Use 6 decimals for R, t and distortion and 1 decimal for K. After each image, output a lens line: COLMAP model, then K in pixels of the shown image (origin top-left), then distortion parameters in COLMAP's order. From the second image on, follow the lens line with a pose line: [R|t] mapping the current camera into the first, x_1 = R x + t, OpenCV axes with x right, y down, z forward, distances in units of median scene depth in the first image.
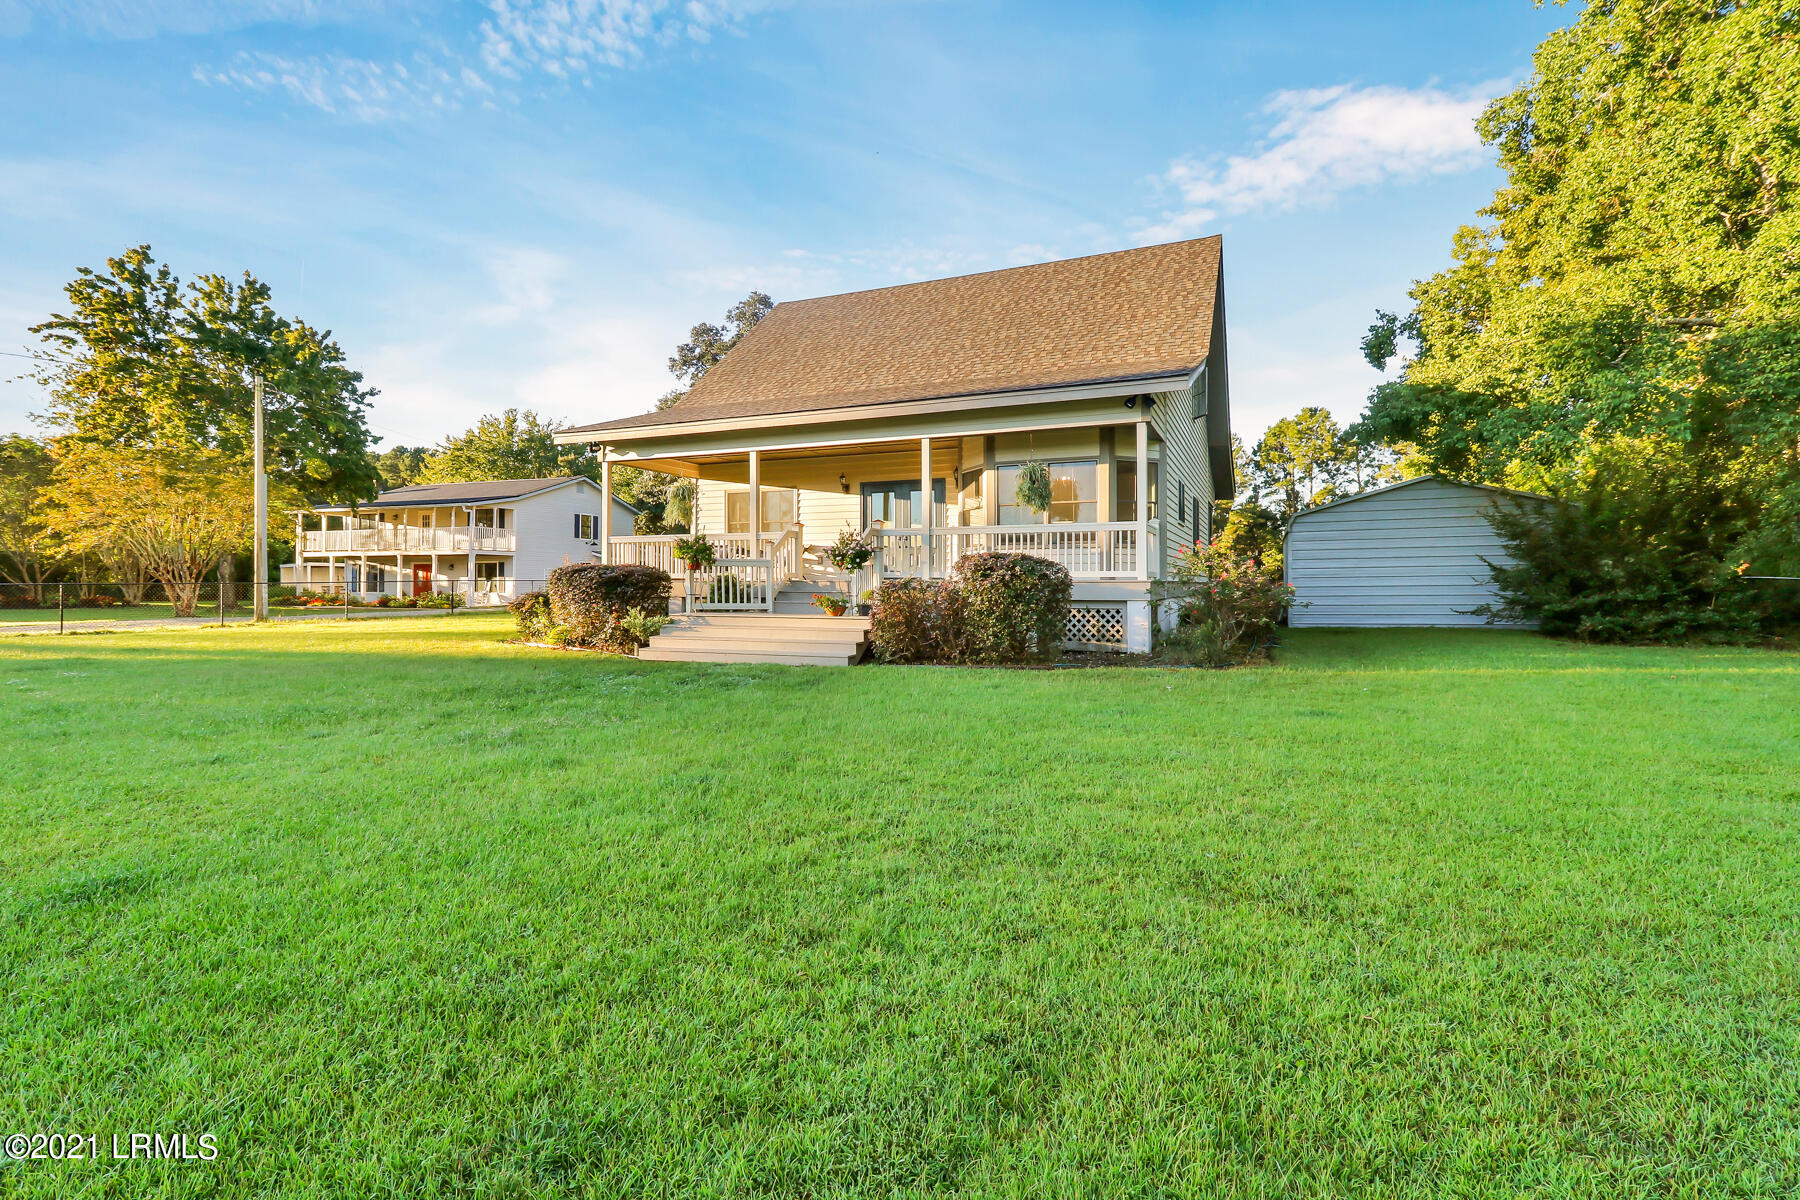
lens RADIAL K [[829.1, 0, 928.9], [0, 829.1, 578.2], [0, 0, 1]] dist [-0.000732, -0.020647]
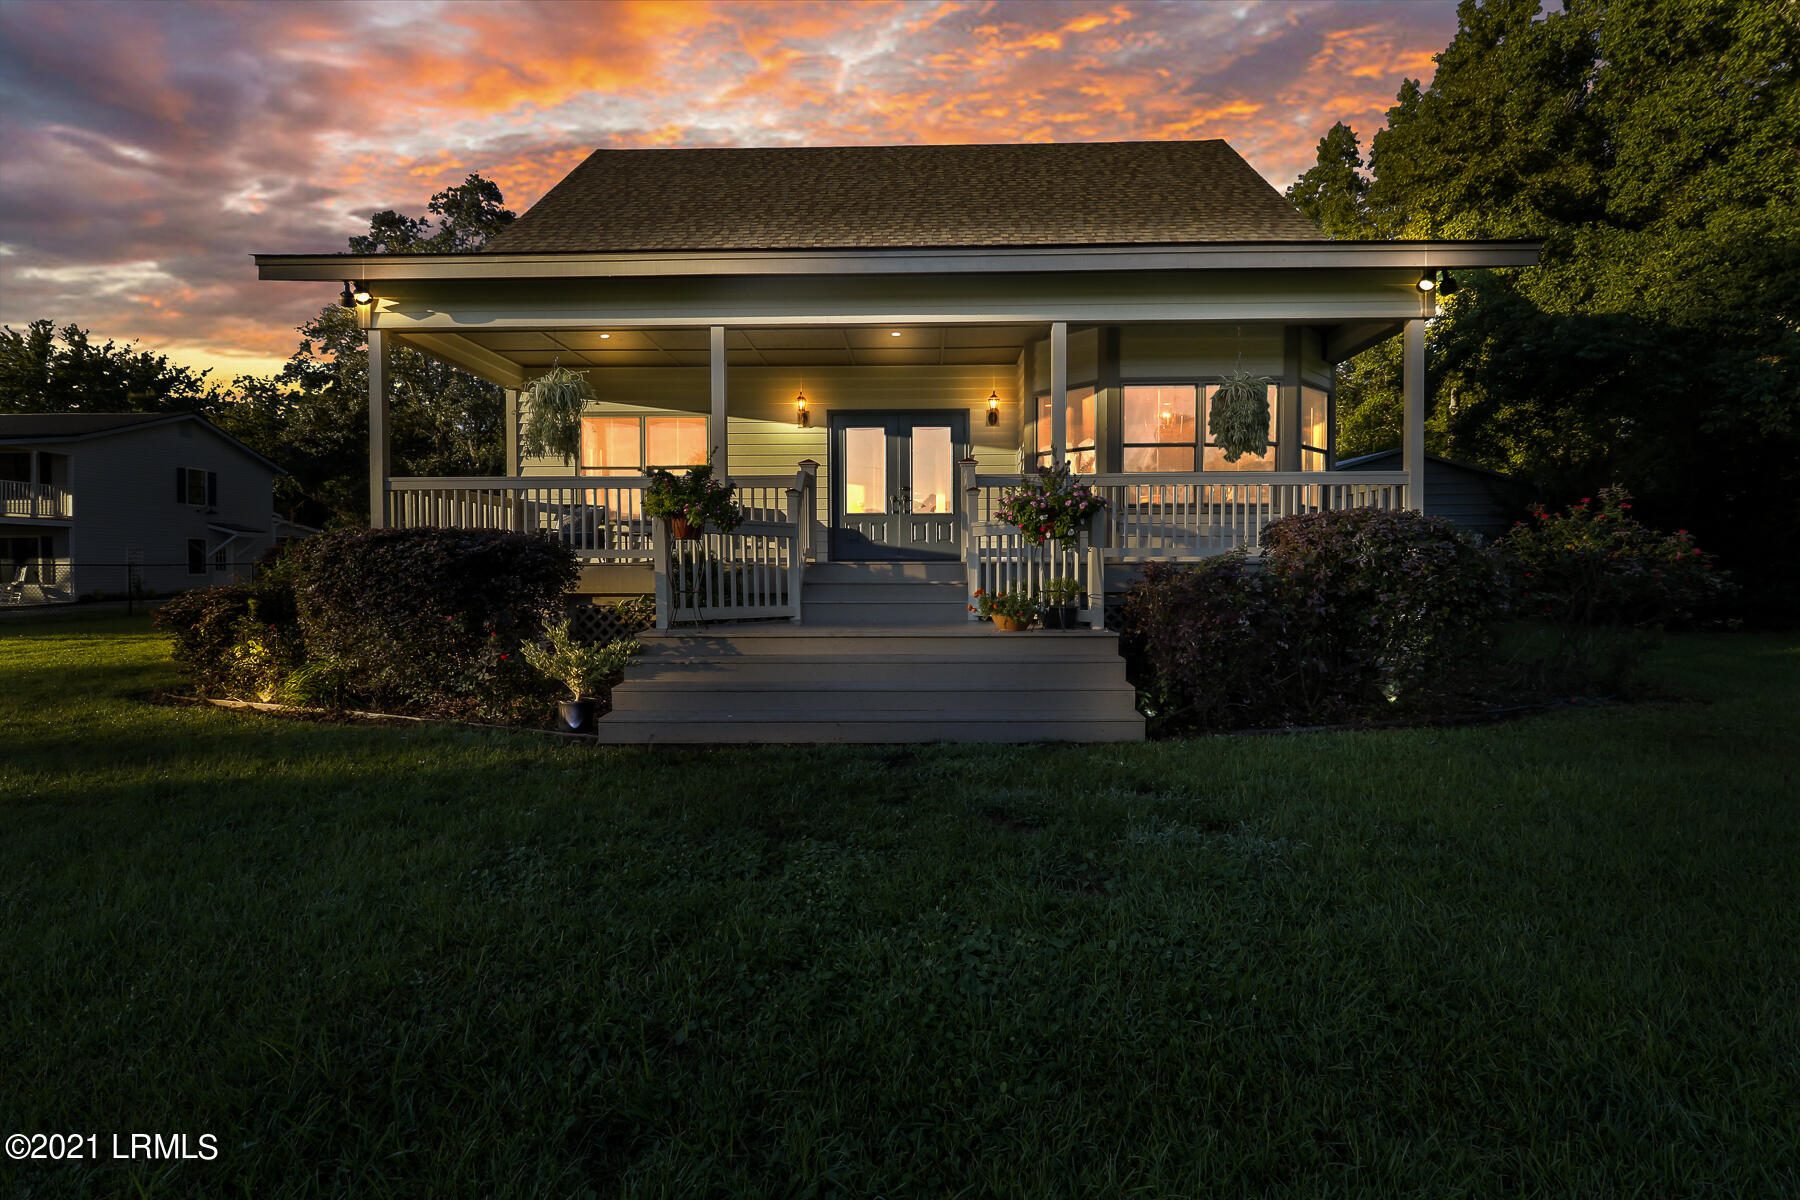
lens RADIAL K [[829.1, 0, 928.9], [0, 829.1, 578.2], [0, 0, 1]] dist [-0.000732, -0.020647]
pose [[0.928342, -0.000492, 0.371727, -0.263699], [-0.003835, 0.999933, 0.010901, 0.006037], [-0.371708, -0.011546, 0.928278, 0.405047]]
